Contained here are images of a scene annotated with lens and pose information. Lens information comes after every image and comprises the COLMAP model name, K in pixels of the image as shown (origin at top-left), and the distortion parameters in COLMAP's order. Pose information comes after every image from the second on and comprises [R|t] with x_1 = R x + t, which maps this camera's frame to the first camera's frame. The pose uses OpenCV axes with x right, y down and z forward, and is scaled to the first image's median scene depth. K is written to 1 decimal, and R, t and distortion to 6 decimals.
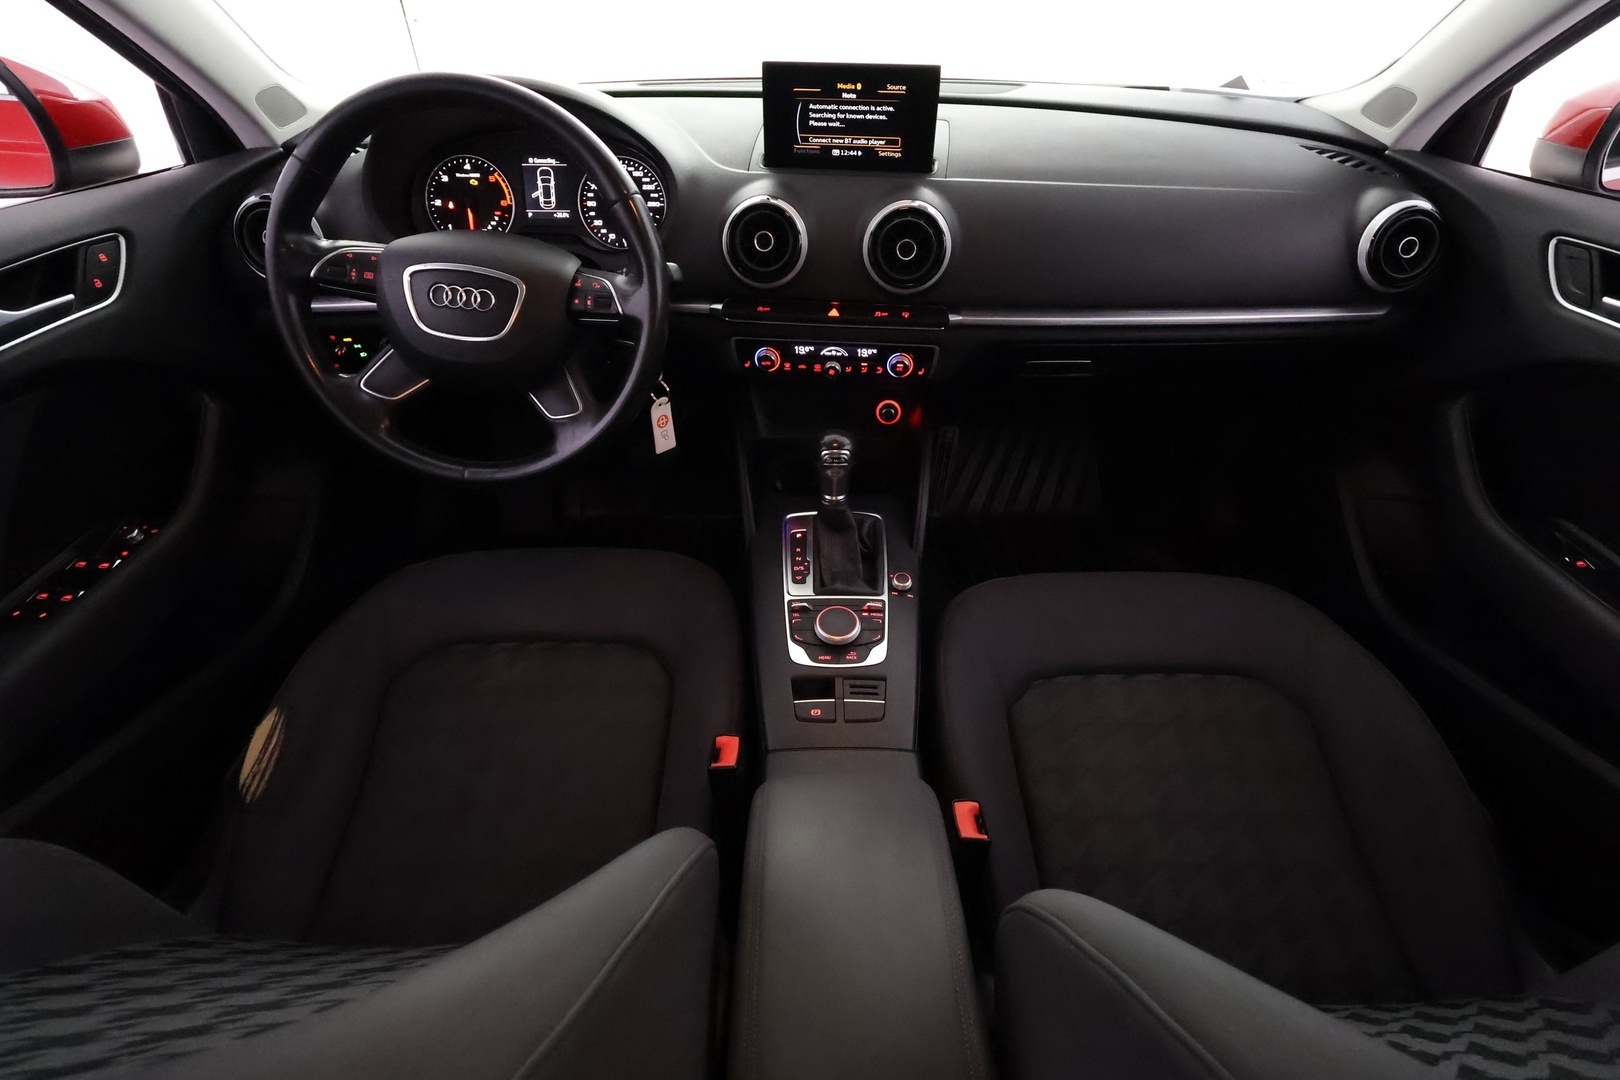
lens RADIAL K [[750.7, 0, 807.9], [0, 750.7, 536.5], [0, 0, 1]] dist [-0.000969, -0.000556]
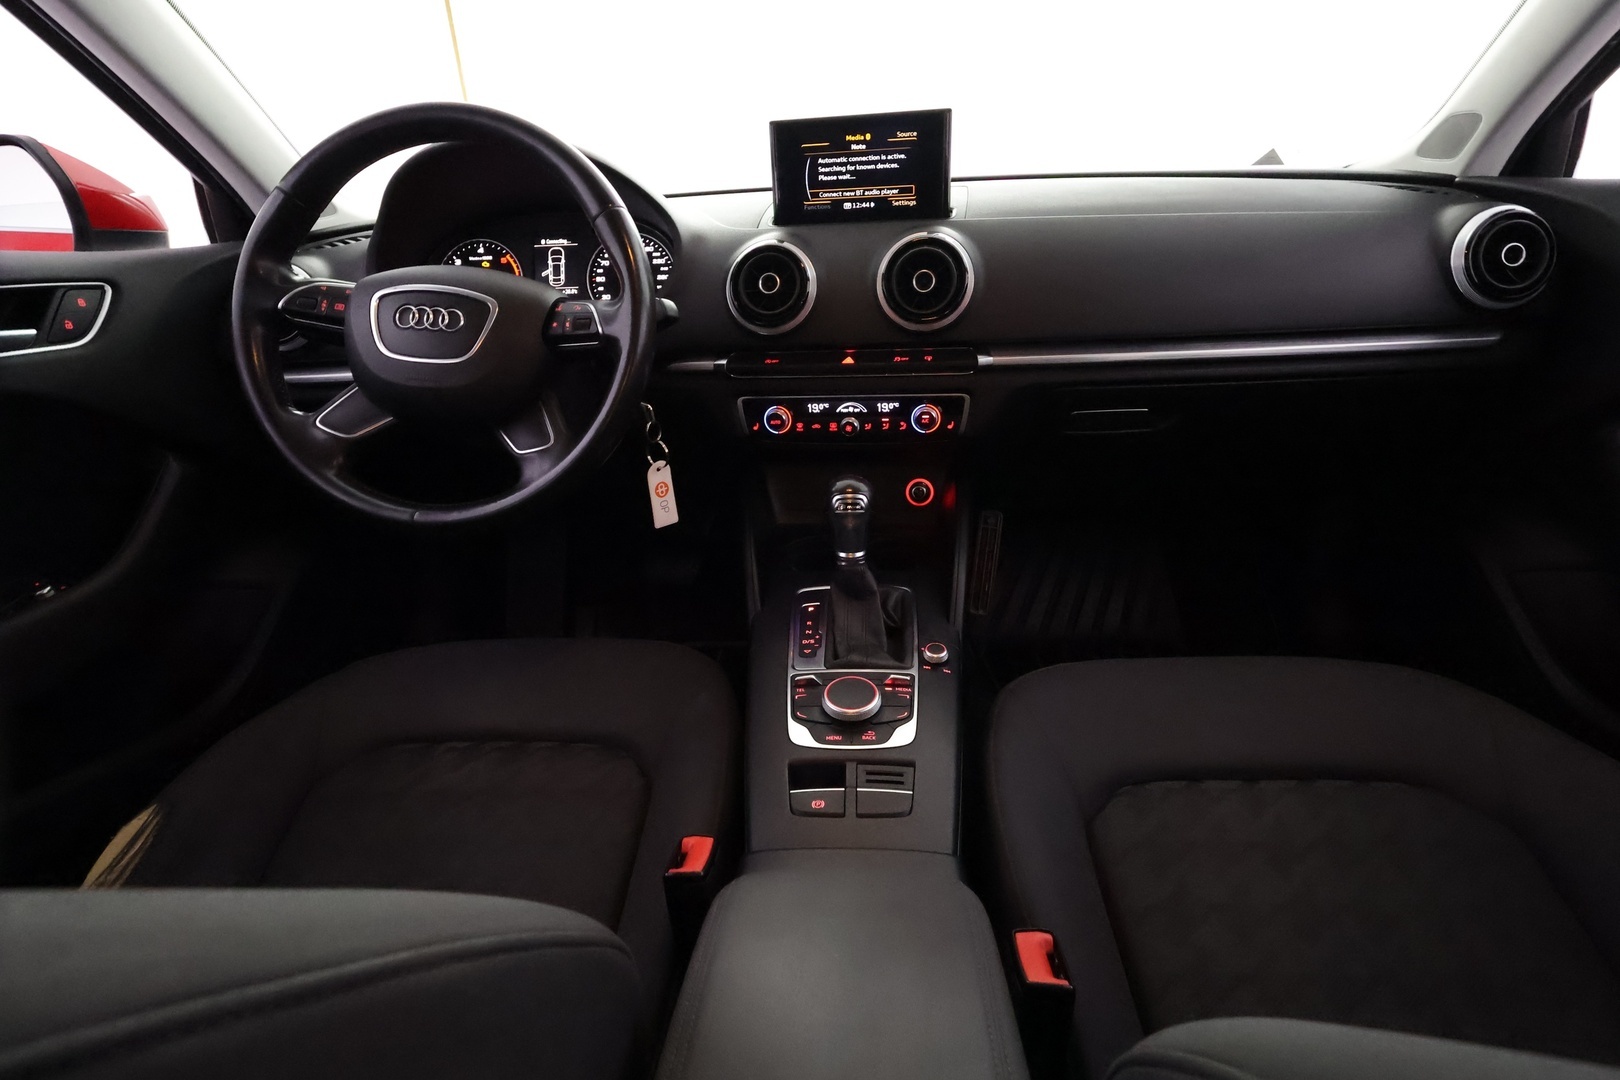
lens RADIAL K [[750.7, 0, 807.9], [0, 750.7, 536.5], [0, 0, 1]] dist [-0.000969, -0.000556]
pose [[0.997031, -0.018976, -0.074621, 0.050891], [-0.001013, 0.965840, -0.259137, 0.144195], [0.076990, 0.258444, 0.962954, 0.186452]]
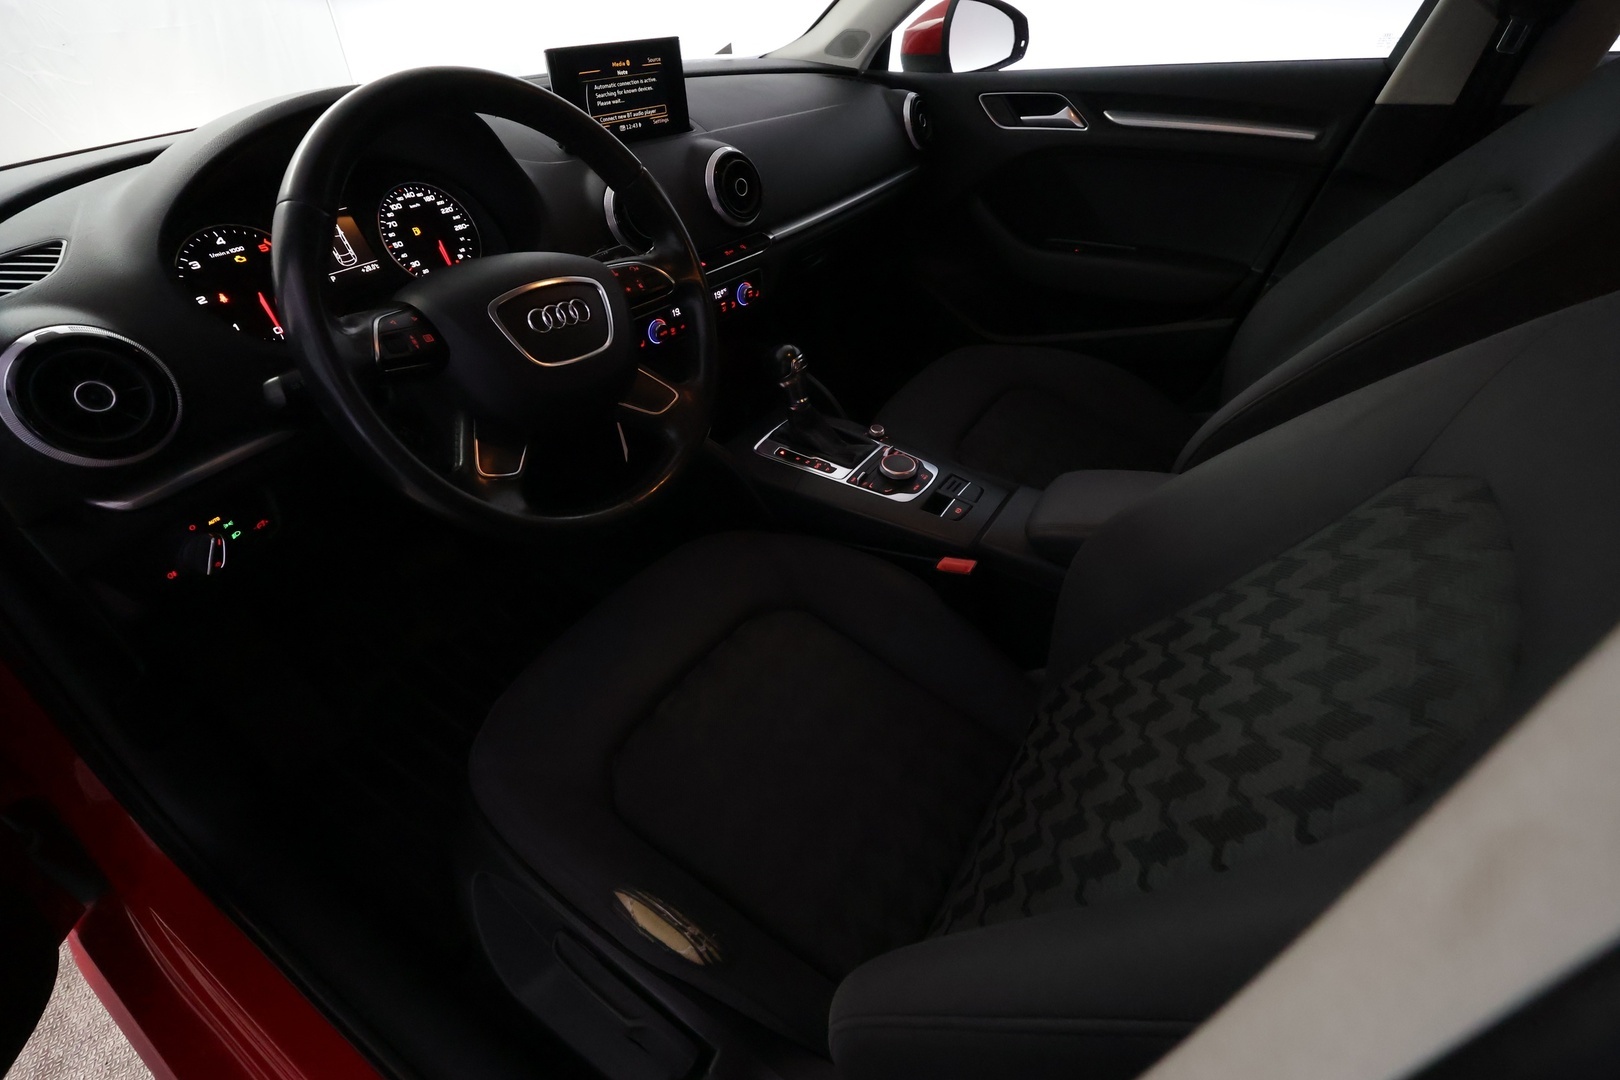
lens RADIAL K [[755.3, 0, 809.5], [0, 755.3, 539.3], [0, 0, 1]] dist [0.001818, 0.000316]
pose [[0.539007, -0.521613, 0.661356, -0.848196], [0.548445, 0.813266, 0.194440, -0.098245], [-0.639281, 0.257912, 0.724432, 0.200589]]
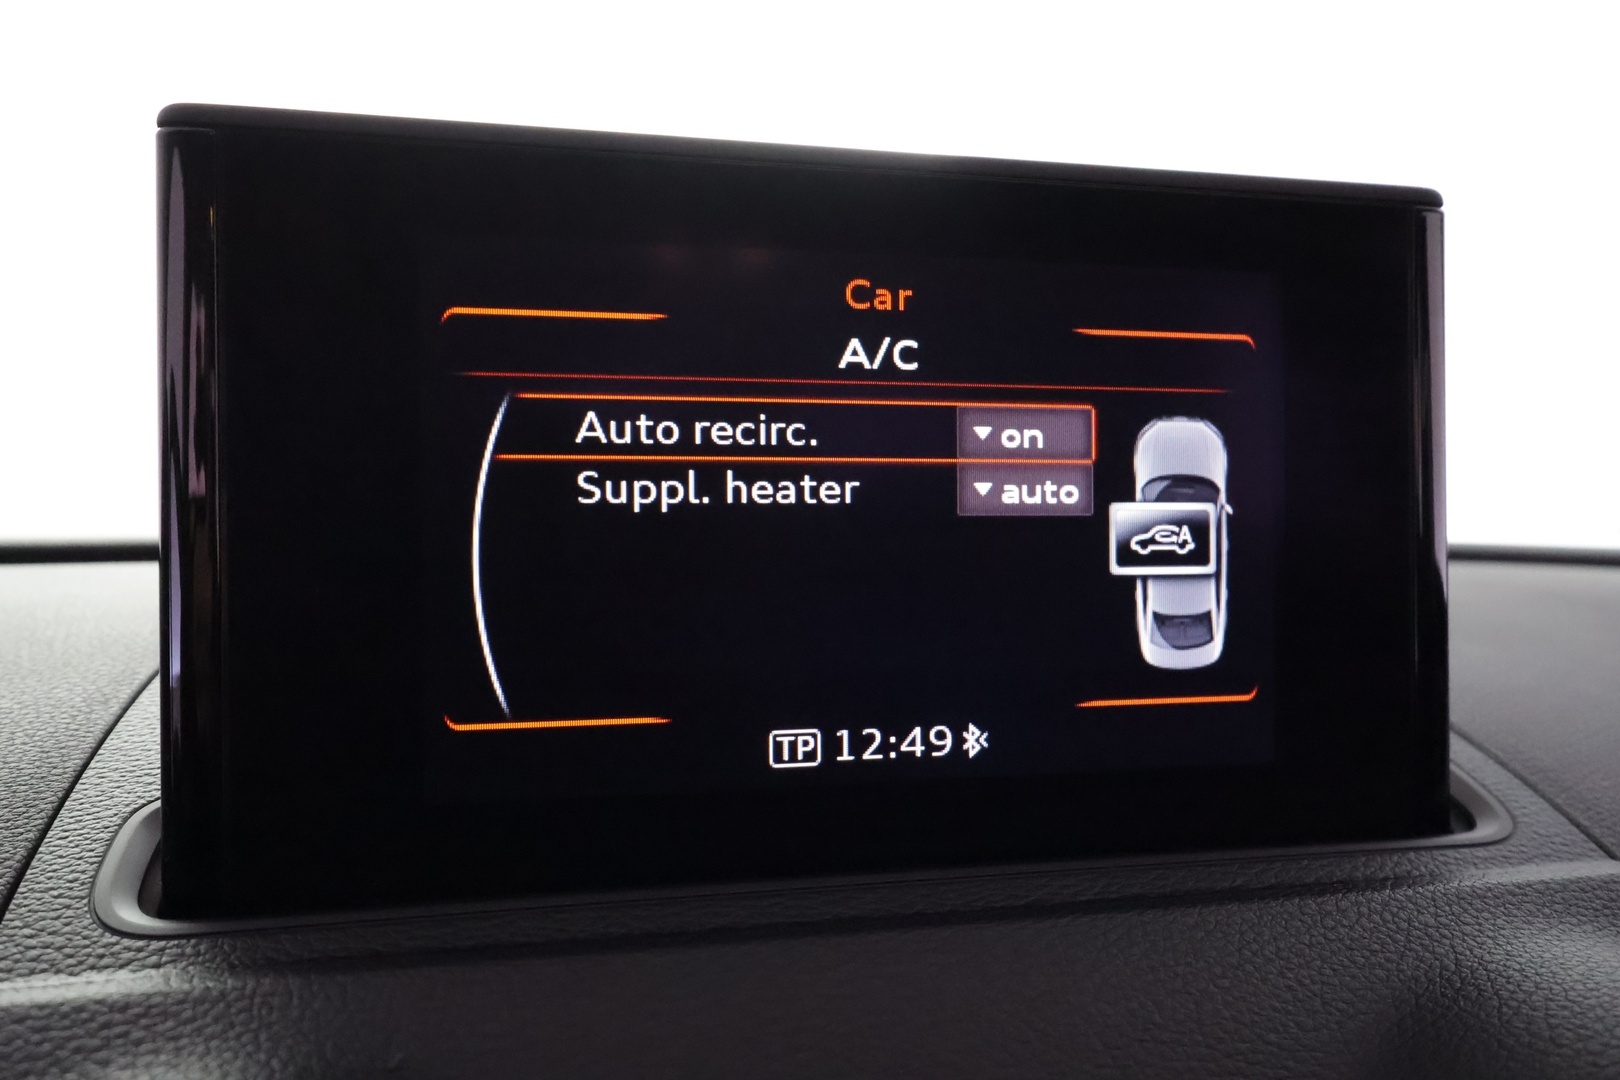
lens RADIAL K [[1297.3, 0, 840.3], [0, 1297.3, 535.6], [0, 0, 1]] dist [-0.015415, 0.003806]
pose [[0.932462, -0.004780, 0.361237, -0.034343], [0.230262, 0.778353, -0.584077, -0.414864], [-0.278378, 0.627809, 0.726885, 0.825934]]
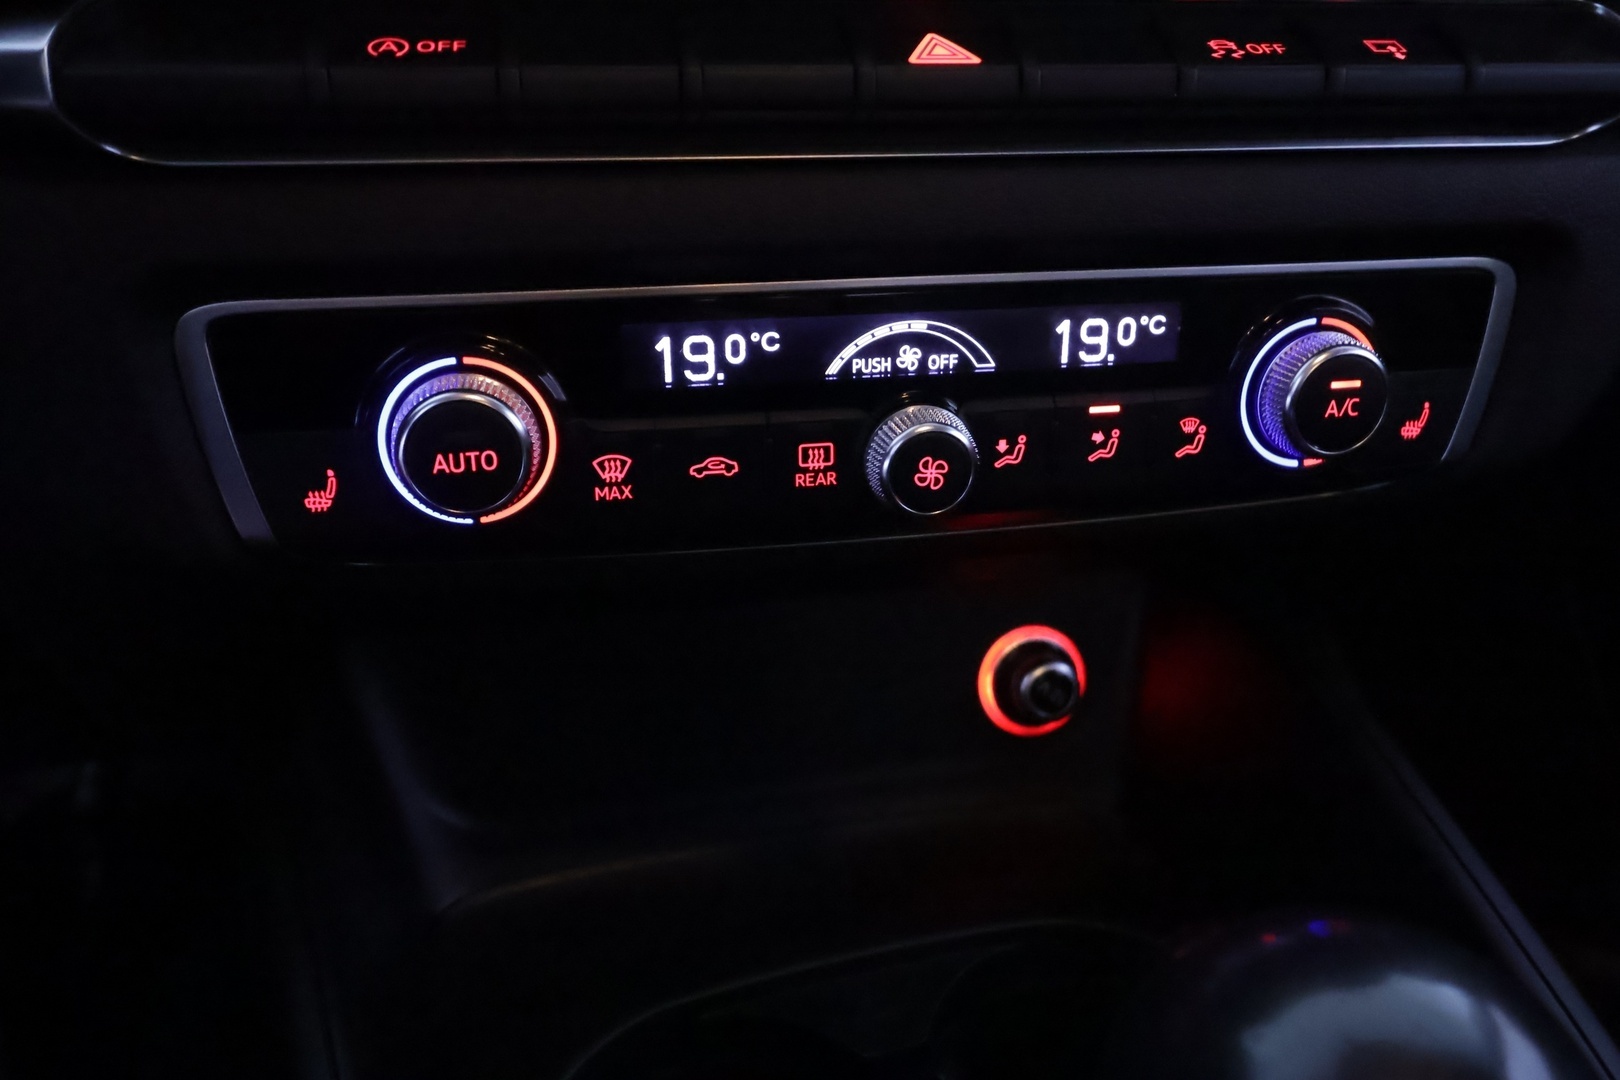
lens RADIAL K [[1267.9, 0, 840.9], [0, 1267.9, 531.4], [0, 0, 1]] dist [-0.013988, 0.002846]
pose [[0.945374, -0.111037, 0.306495, -0.067634], [0.188202, 0.953593, -0.235034, -0.163393], [-0.266174, 0.279878, 0.922399, 0.831908]]
